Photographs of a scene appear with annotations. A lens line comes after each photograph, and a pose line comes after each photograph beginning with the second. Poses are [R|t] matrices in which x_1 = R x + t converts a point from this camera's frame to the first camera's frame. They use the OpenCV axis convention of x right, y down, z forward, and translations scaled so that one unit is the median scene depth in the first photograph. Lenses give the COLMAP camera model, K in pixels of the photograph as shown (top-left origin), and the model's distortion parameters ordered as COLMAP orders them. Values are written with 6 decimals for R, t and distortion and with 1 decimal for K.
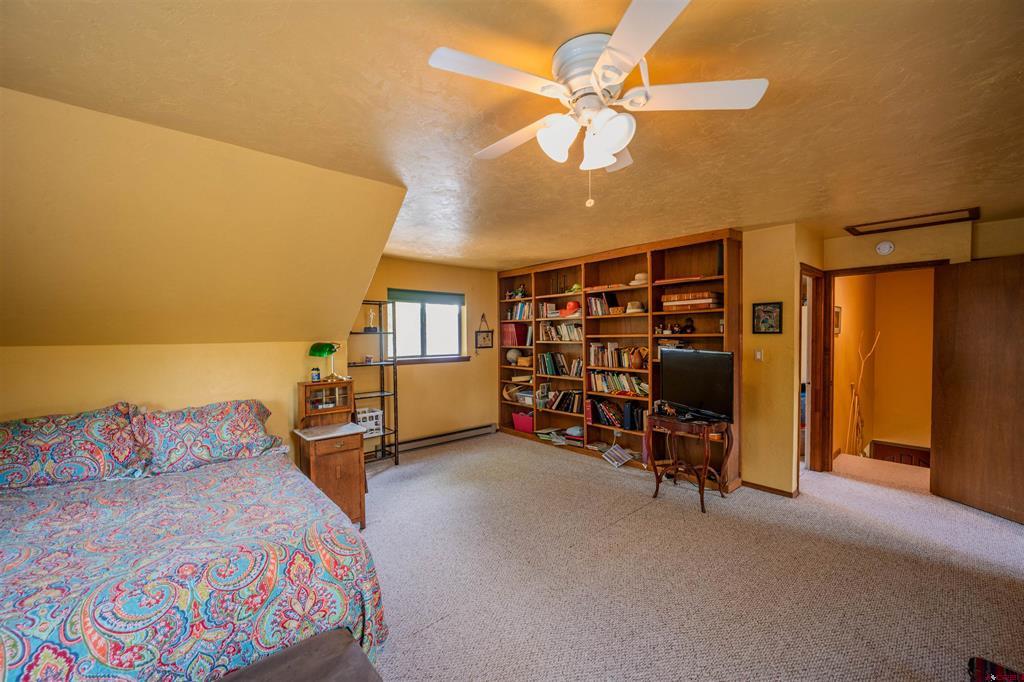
lens RADIAL K [[401.9, 0, 512.5], [0, 401.9, 344.1], [0, 0, 1]] dist [-0.000242, -0.000219]
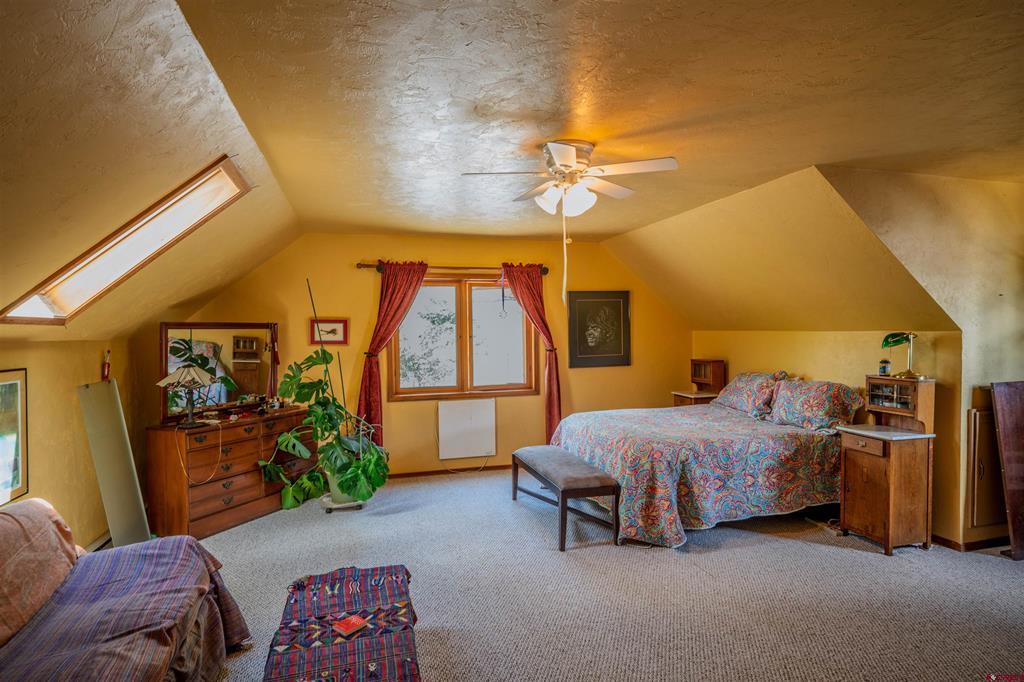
lens RADIAL K [[545.4, 0, 512.0], [0, 545.4, 341.0], [0, 0, 1]] dist [-0.001524, 0.000186]
pose [[-0.423727, 0.025901, -0.905419, 1.295904], [-0.011978, 0.999343, 0.034193, -0.018261], [0.905711, 0.025333, -0.423139, 1.025986]]
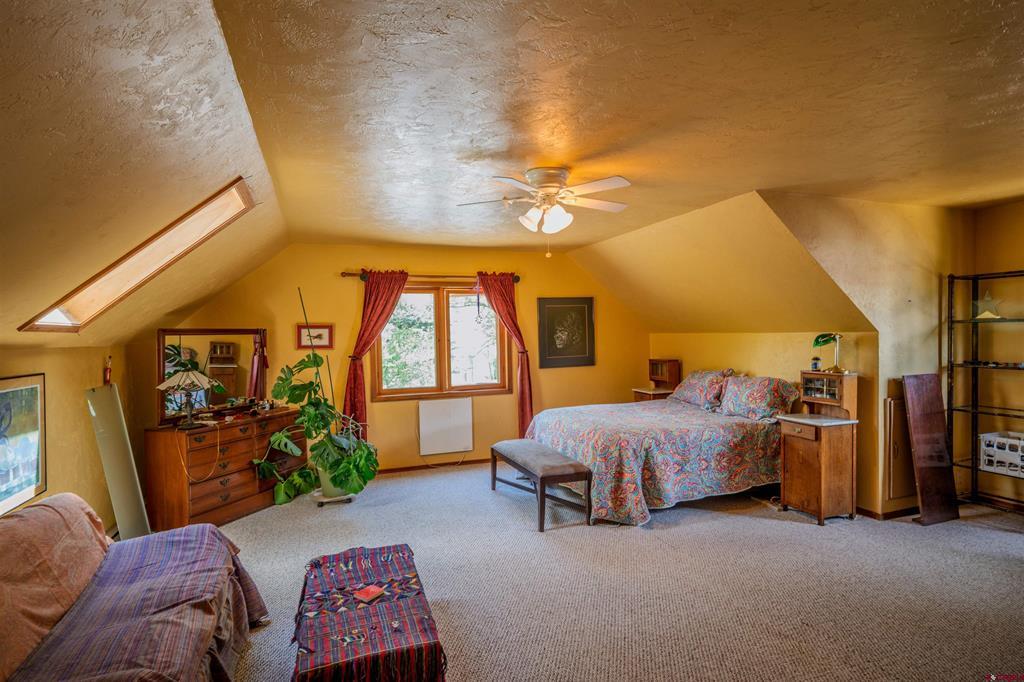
lens RADIAL K [[531.1, 0, 512.0], [0, 531.1, 341.0], [0, 0, 1]] dist [0.001372, -0.000057]
pose [[-0.354299, 0.023380, -0.934840, 1.435241], [-0.005600, 0.999616, 0.027123, -0.019435], [0.935115, 0.014845, -0.354033, 1.014204]]
